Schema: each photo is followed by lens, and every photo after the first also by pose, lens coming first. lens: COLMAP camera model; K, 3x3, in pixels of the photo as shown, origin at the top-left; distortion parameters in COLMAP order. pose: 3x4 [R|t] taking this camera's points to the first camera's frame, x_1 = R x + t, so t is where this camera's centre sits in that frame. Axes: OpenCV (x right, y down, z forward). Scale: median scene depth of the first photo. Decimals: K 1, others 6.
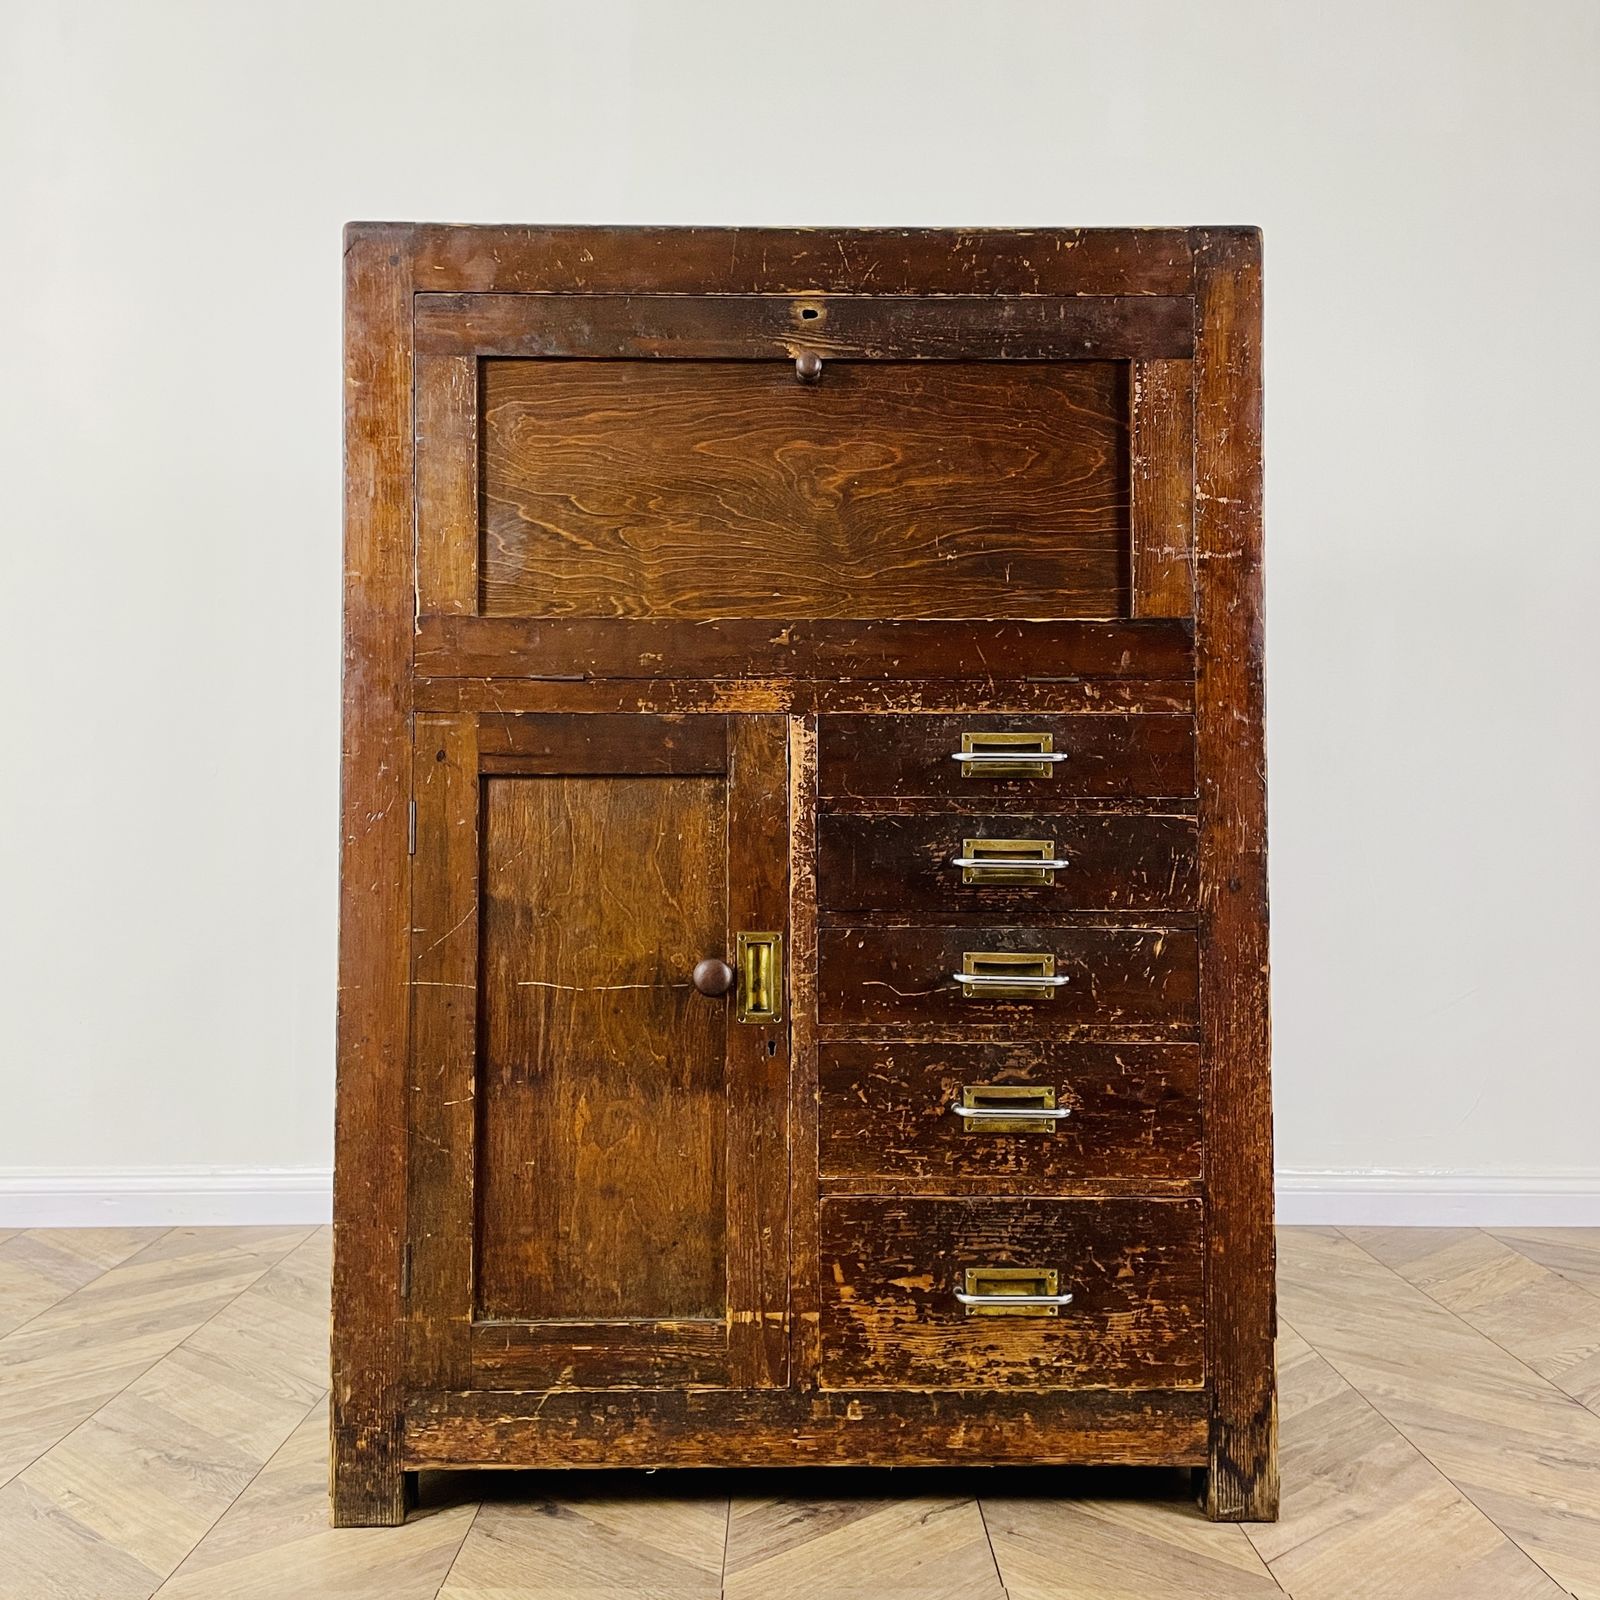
lens RADIAL K [[1663.4, 0, 797.2], [0, 1663.4, 772.6], [0, 0, 1]] dist [0.053146, 0.000000]
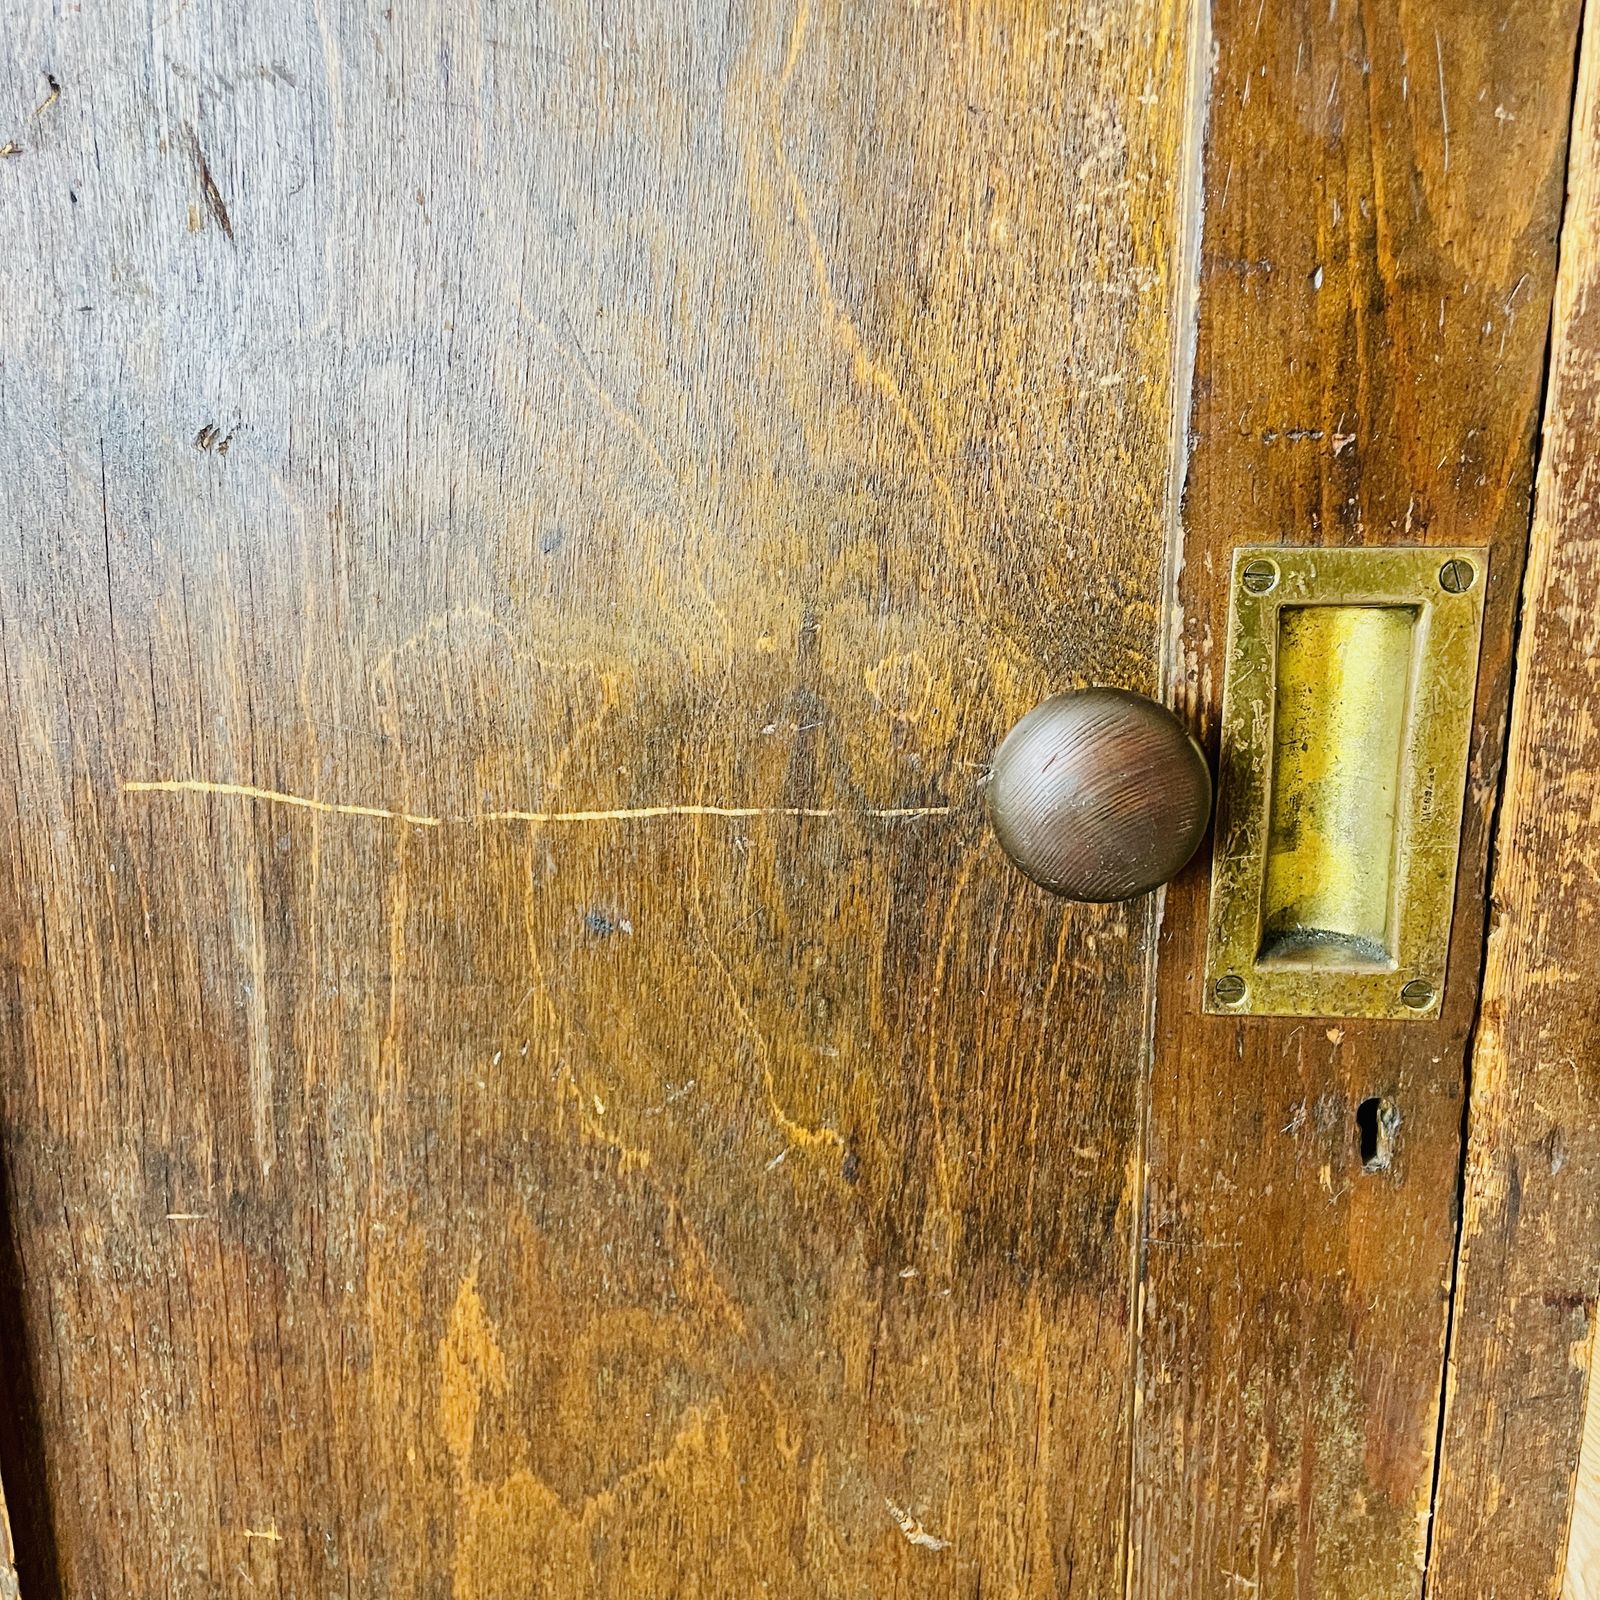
lens RADIAL K [[1628.2, 0, 800.6], [0, 1628.2, 796.7], [0, 0, 1]] dist [0.051771, 0.000000]
pose [[0.996653, 0.015618, -0.080244, -0.068001], [0.008728, 0.955642, 0.294402, 0.068752], [0.081282, -0.294117, 0.952307, 0.812437]]
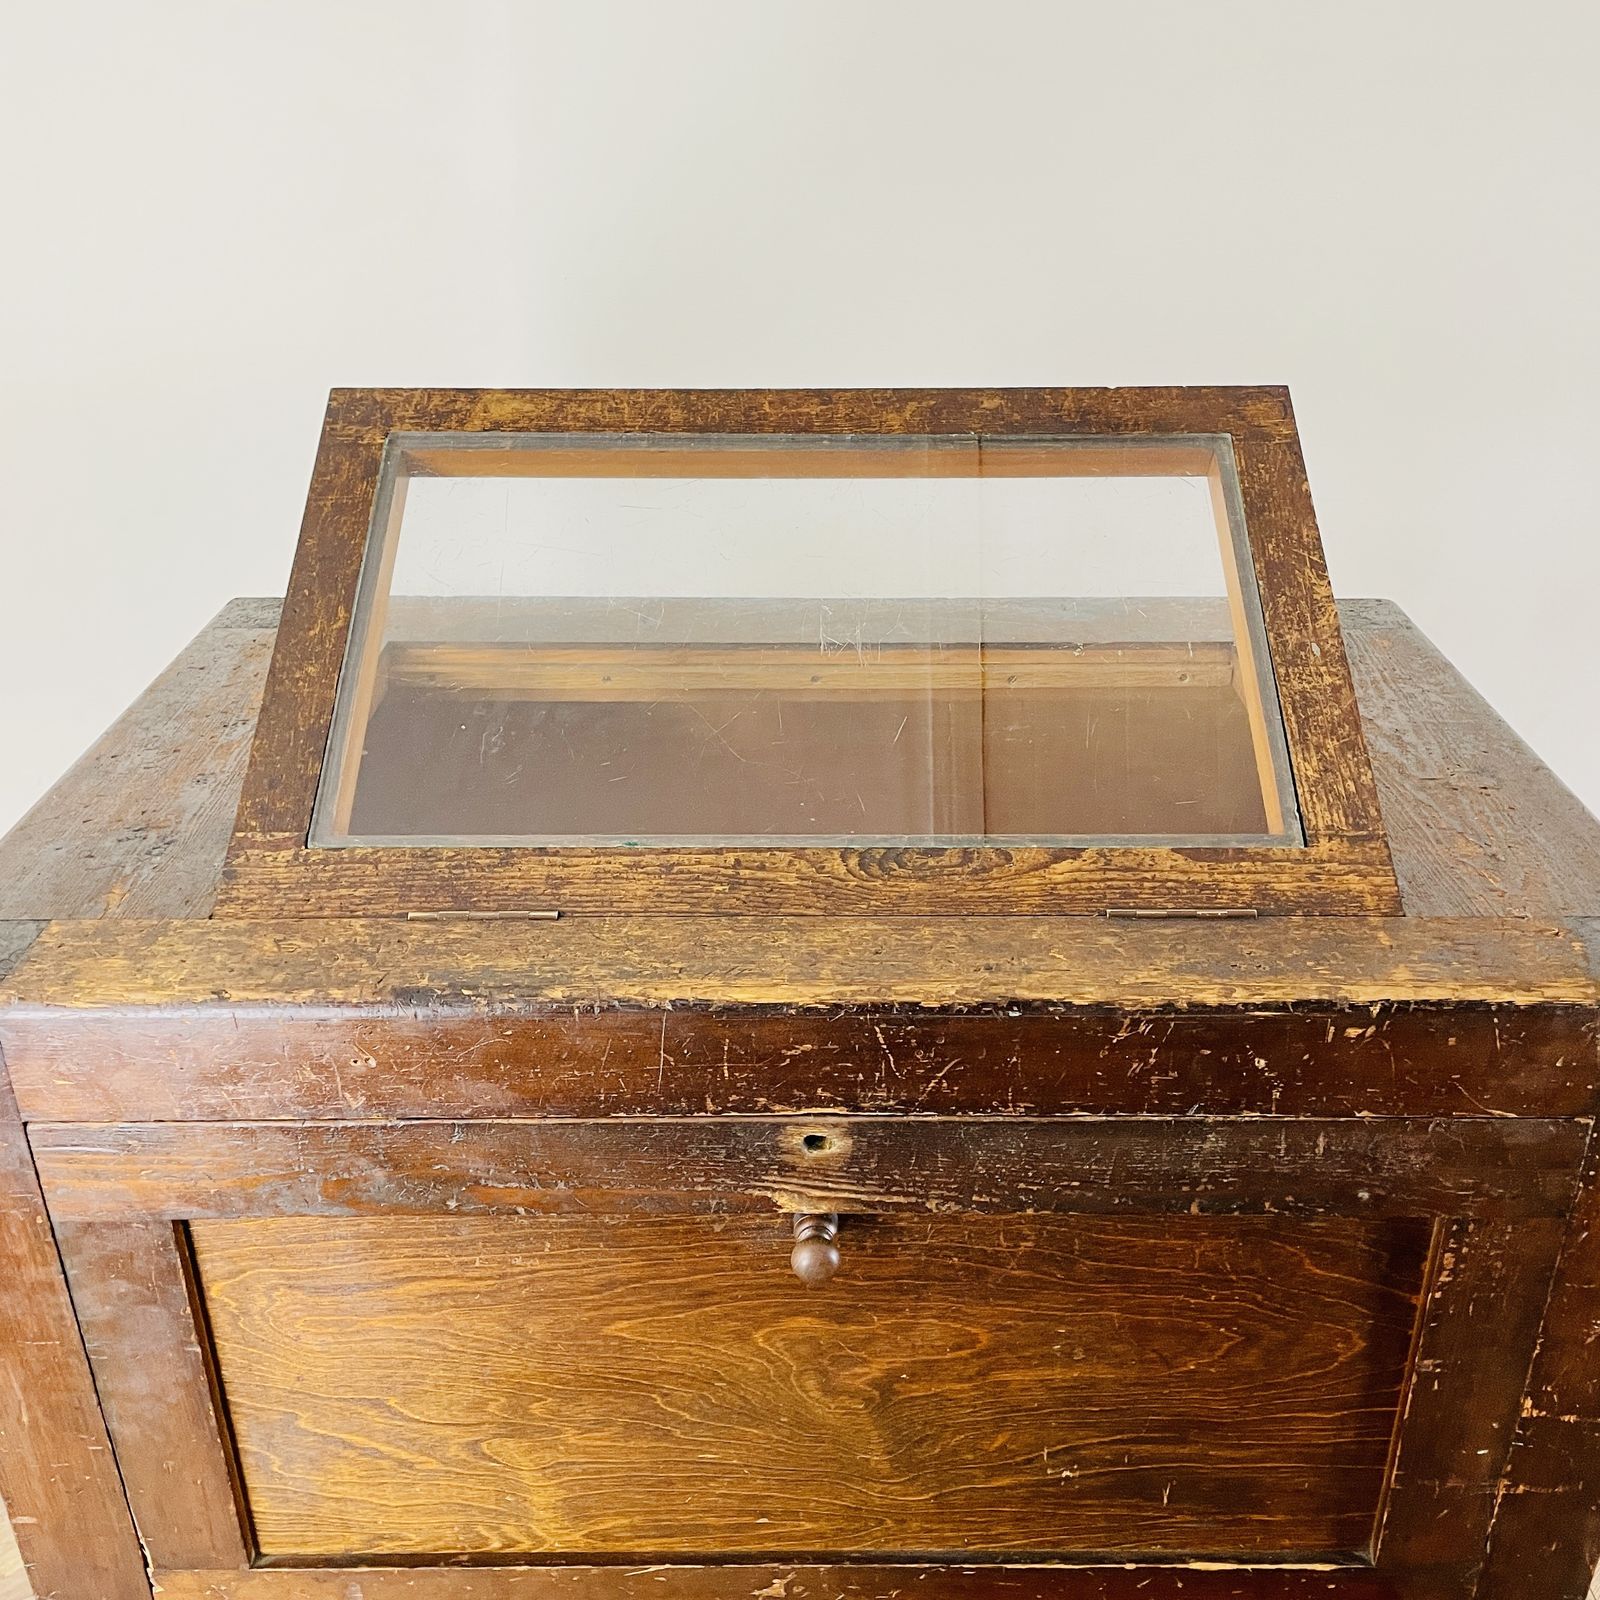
lens RADIAL K [[1628.2, 0, 818.2], [0, 1628.2, 778.7], [0, 0, 1]] dist [0.051771, 0.000000]
pose [[0.999966, -0.000726, -0.008179, 0.011816], [0.004542, 0.878711, 0.477333, -0.614058], [0.006840, -0.477354, 0.878685, 0.625442]]
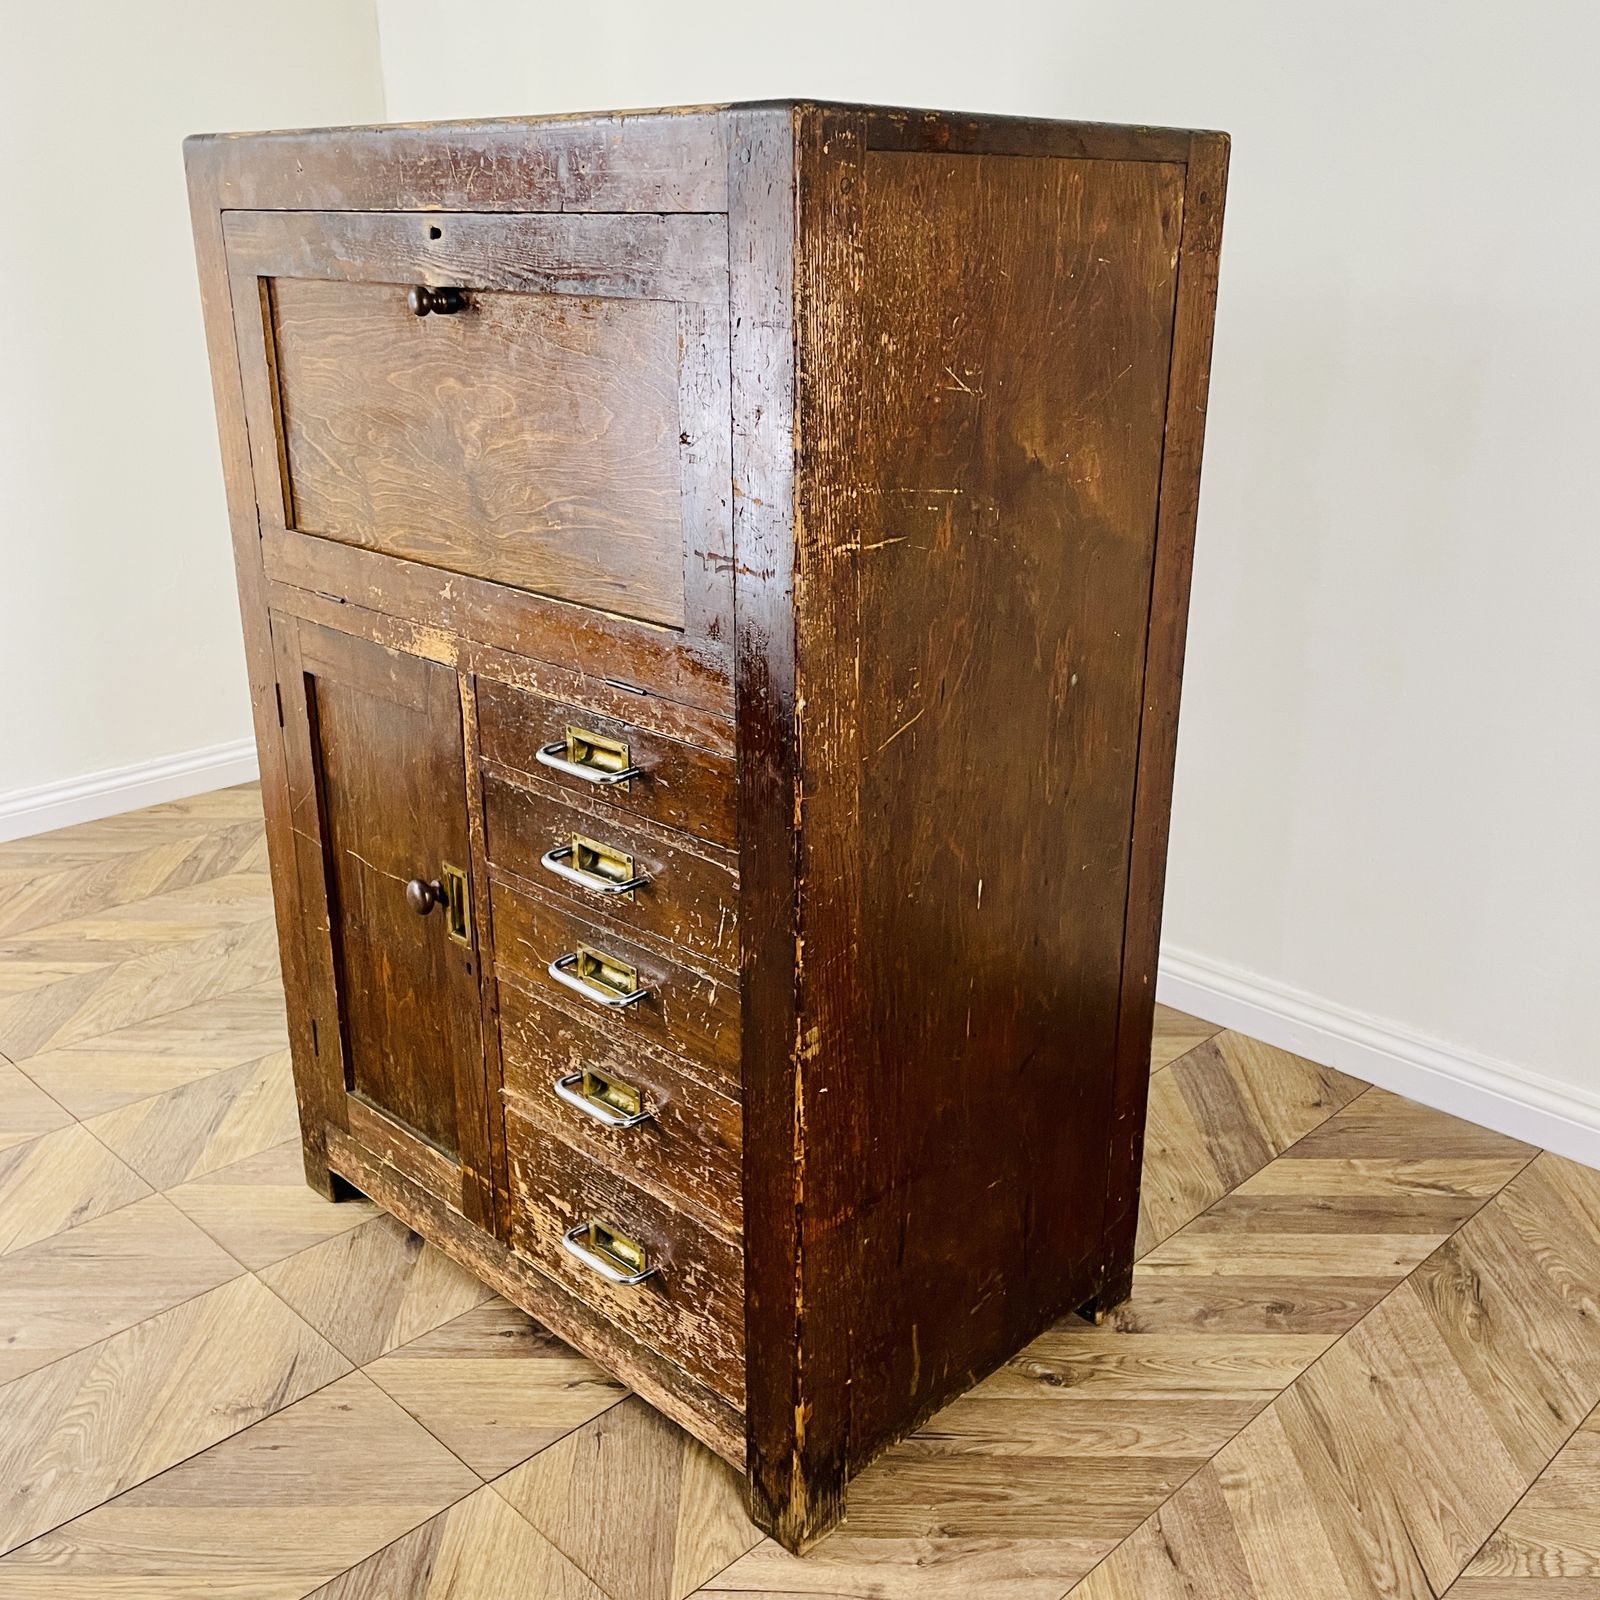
lens RADIAL K [[1628.2, 0, 798.8], [0, 1628.2, 820.0], [0, 0, 1]] dist [0.051771, 0.000000]
pose [[0.701441, 0.245903, -0.668964, 0.810218], [0.028494, 0.928171, 0.371062, -0.306748], [0.712158, -0.279340, 0.644050, 0.494734]]
